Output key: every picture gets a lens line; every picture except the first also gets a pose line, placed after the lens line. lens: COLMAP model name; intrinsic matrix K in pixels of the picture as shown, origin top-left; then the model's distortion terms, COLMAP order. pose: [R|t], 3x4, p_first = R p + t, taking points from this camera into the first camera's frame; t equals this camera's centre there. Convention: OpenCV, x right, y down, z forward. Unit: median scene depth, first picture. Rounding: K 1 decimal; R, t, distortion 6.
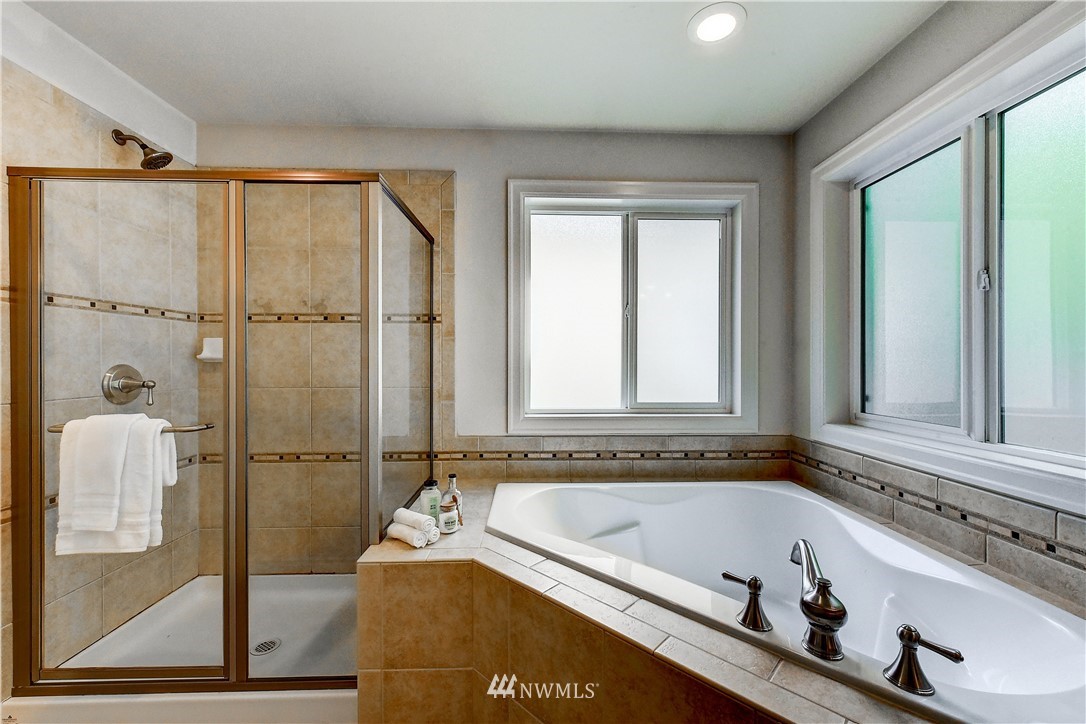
lens RADIAL K [[427.5, 0, 544.5], [0, 427.5, 361.9], [0, 0, 1]] dist [0.001527, -0.000262]
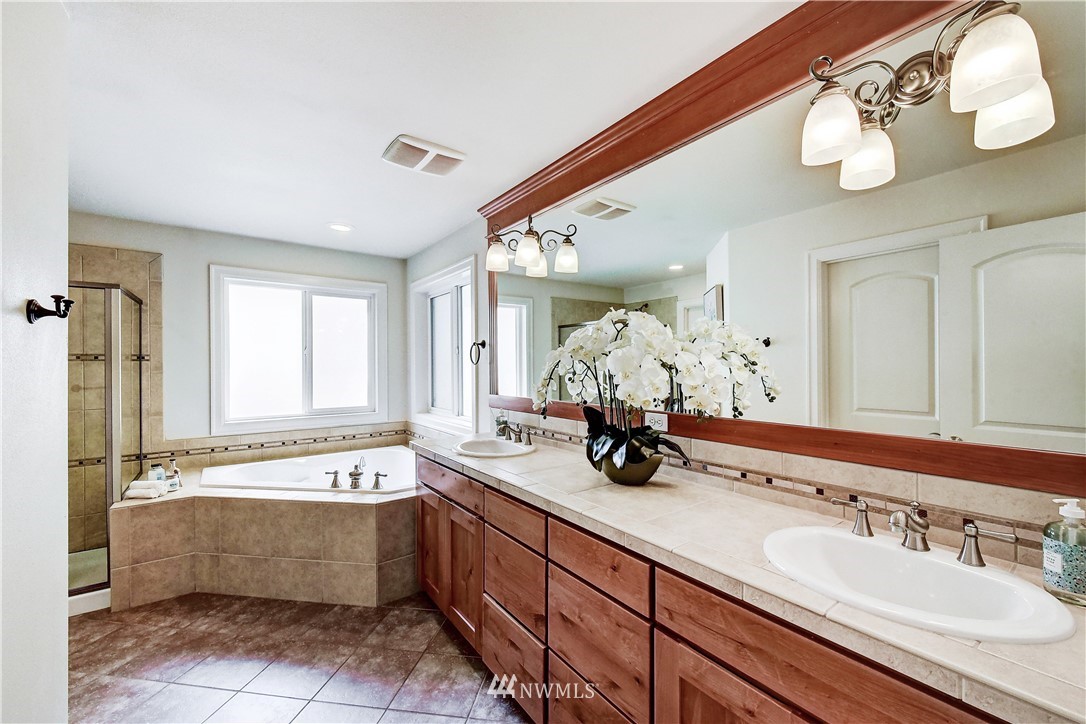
lens RADIAL K [[427.5, 0, 552.8], [0, 427.5, 367.3], [0, 0, 1]] dist [0.001527, -0.000262]
pose [[0.811811, -0.005891, 0.583891, 0.011652], [0.004390, 0.999982, 0.003986, -0.070701], [-0.583904, -0.000673, 0.811822, -0.916975]]
